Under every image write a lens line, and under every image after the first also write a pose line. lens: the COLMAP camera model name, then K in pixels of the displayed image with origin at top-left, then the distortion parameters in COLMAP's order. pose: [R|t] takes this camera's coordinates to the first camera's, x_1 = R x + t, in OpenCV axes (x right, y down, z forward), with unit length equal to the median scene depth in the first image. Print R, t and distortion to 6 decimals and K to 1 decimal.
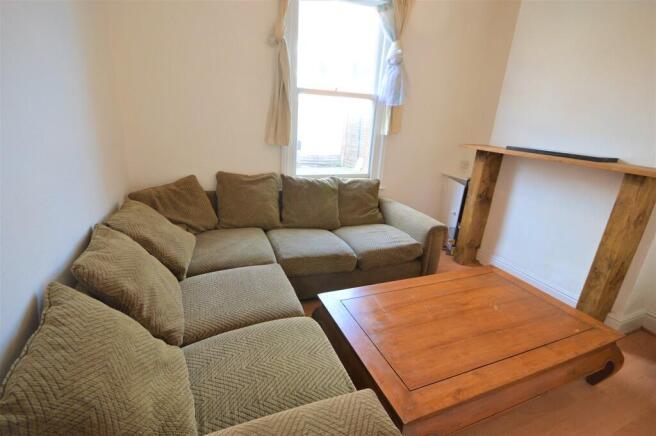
lens RADIAL K [[294.5, 0, 328.0], [0, 294.5, 218.0], [0, 0, 1]] dist [0.025830, -0.000104]
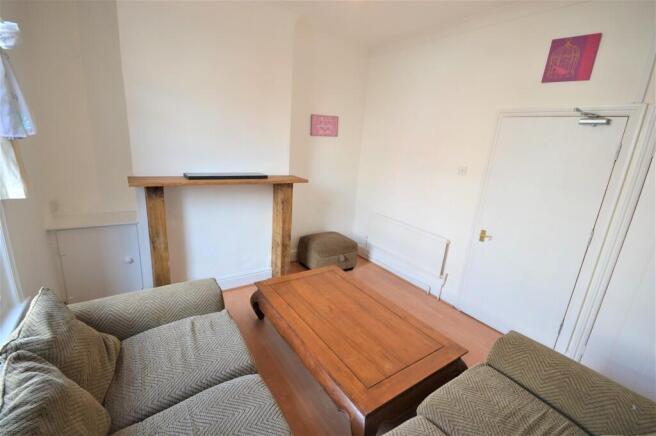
lens RADIAL K [[294.5, 0, 328.0], [0, 294.5, 218.0], [0, 0, 1]] dist [0.025830, -0.000104]
pose [[-0.184929, -0.348059, 0.919052, -0.519285], [0.222373, 0.896106, 0.384114, -0.500769], [-0.957263, 0.275406, -0.088317, 0.897202]]
